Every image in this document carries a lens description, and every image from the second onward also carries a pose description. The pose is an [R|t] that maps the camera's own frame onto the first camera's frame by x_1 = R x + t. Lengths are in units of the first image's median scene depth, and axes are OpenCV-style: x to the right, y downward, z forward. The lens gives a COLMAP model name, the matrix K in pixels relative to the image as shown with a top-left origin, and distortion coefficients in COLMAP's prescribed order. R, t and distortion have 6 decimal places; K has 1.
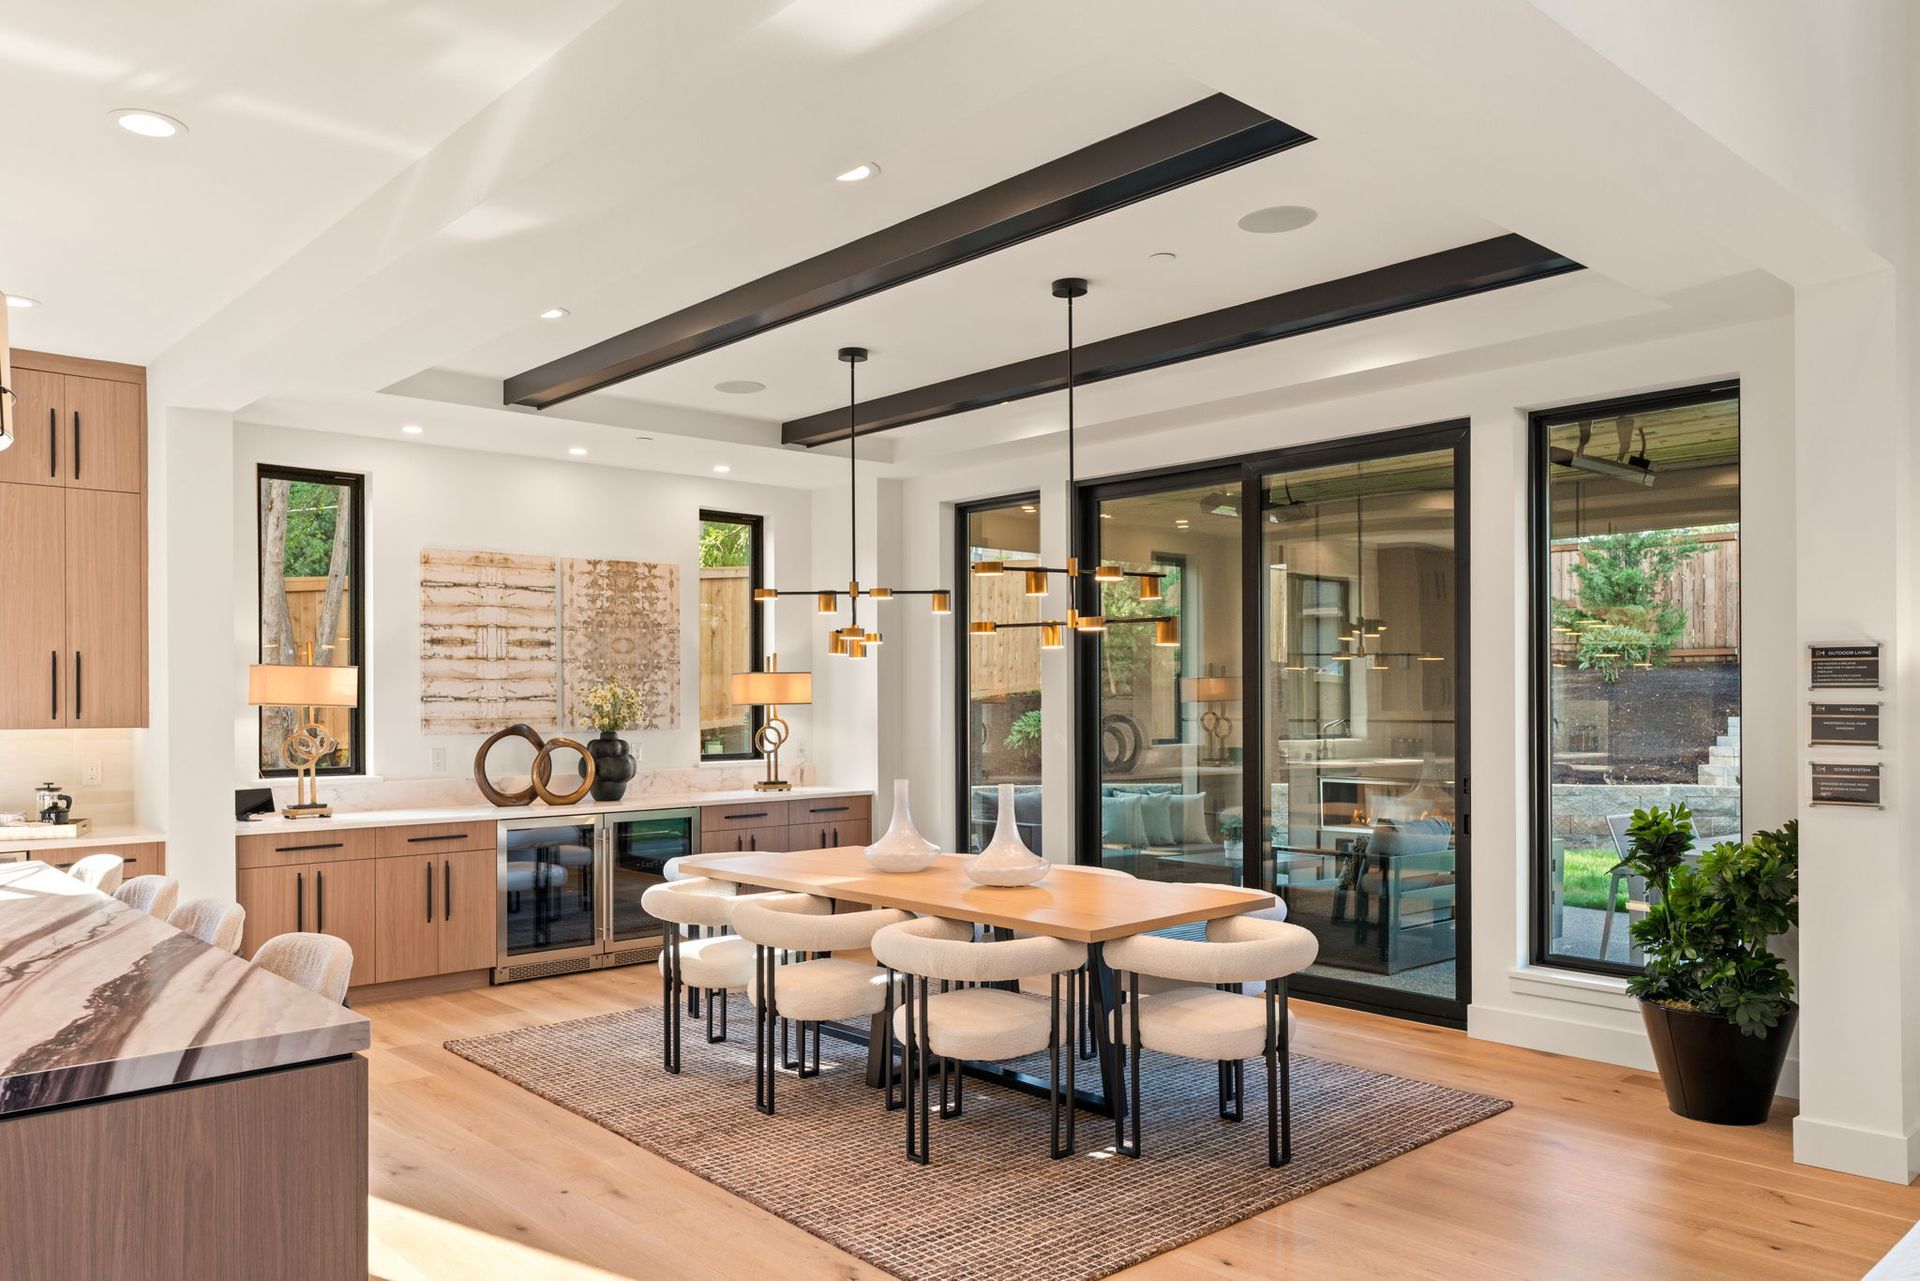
lens RADIAL K [[1374.0, 0, 901.2], [0, 1374.0, 688.0], [0, 0, 1]] dist [-0.004411, 0.017742]
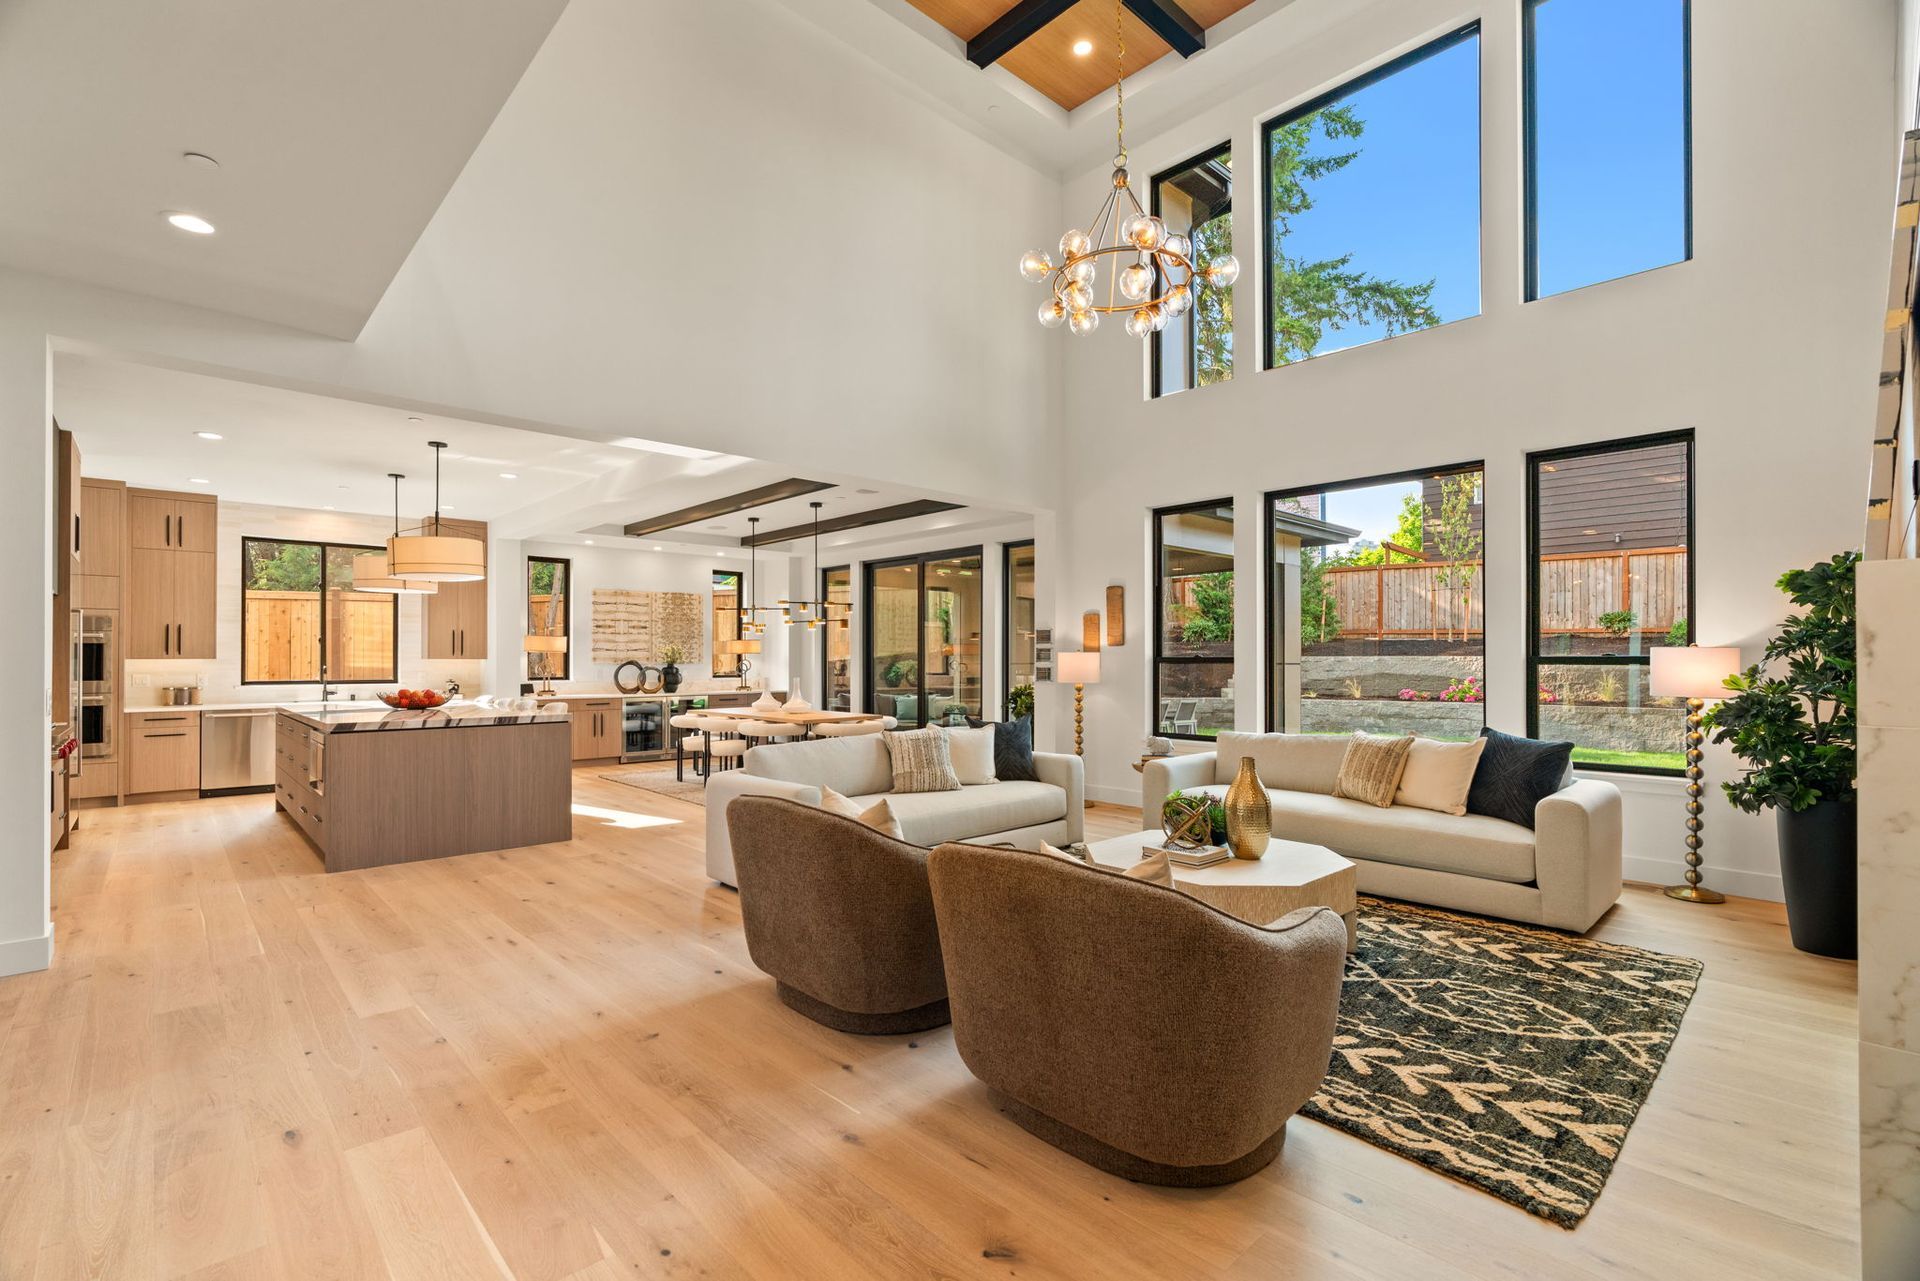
lens RADIAL K [[860.1, 0, 918.5], [0, 860.1, 647.2], [0, 0, 1]] dist [-0.009715, 0.001454]
pose [[0.999898, 0.002098, 0.014128, 0.214201], [-0.001973, 0.999959, -0.008856, 0.016060], [-0.014146, 0.008827, 0.999861, -0.550974]]
